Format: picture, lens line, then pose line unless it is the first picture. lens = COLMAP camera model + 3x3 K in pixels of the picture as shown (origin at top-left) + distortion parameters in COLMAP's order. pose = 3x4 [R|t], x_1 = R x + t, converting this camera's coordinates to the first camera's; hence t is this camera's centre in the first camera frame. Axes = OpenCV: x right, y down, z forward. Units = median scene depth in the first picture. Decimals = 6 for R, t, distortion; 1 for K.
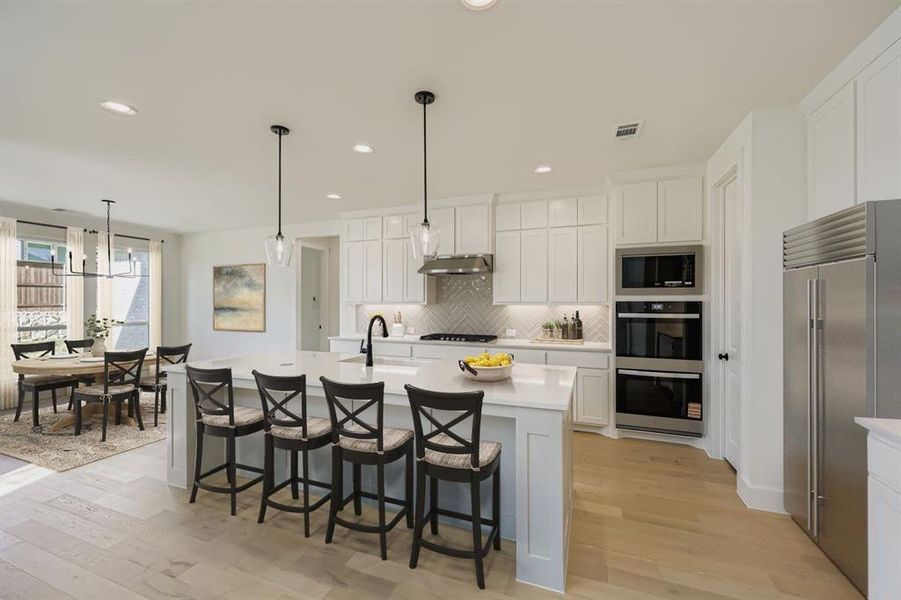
lens RADIAL K [[368.6, 0, 450.9], [0, 368.6, 299.5], [0, 0, 1]] dist [0.011439, 0.000445]
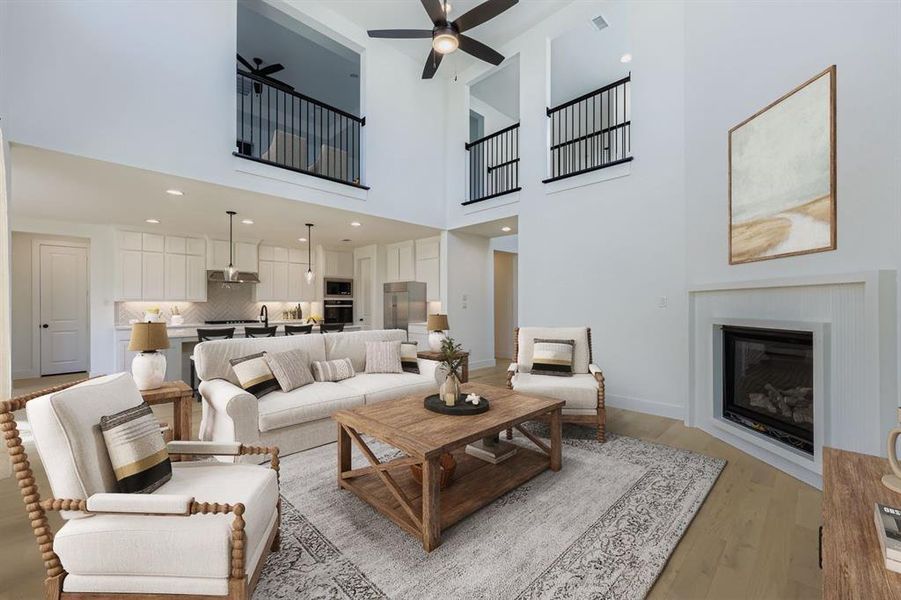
lens RADIAL K [[368.6, 0, 455.1], [0, 368.6, 300.2], [0, 0, 1]] dist [0.011439, 0.000445]
pose [[0.393386, 0.008863, 0.919331, -1.338147], [-0.005456, 0.999958, -0.007305, 0.017495], [-0.919357, -0.002142, 0.393418, -0.654142]]
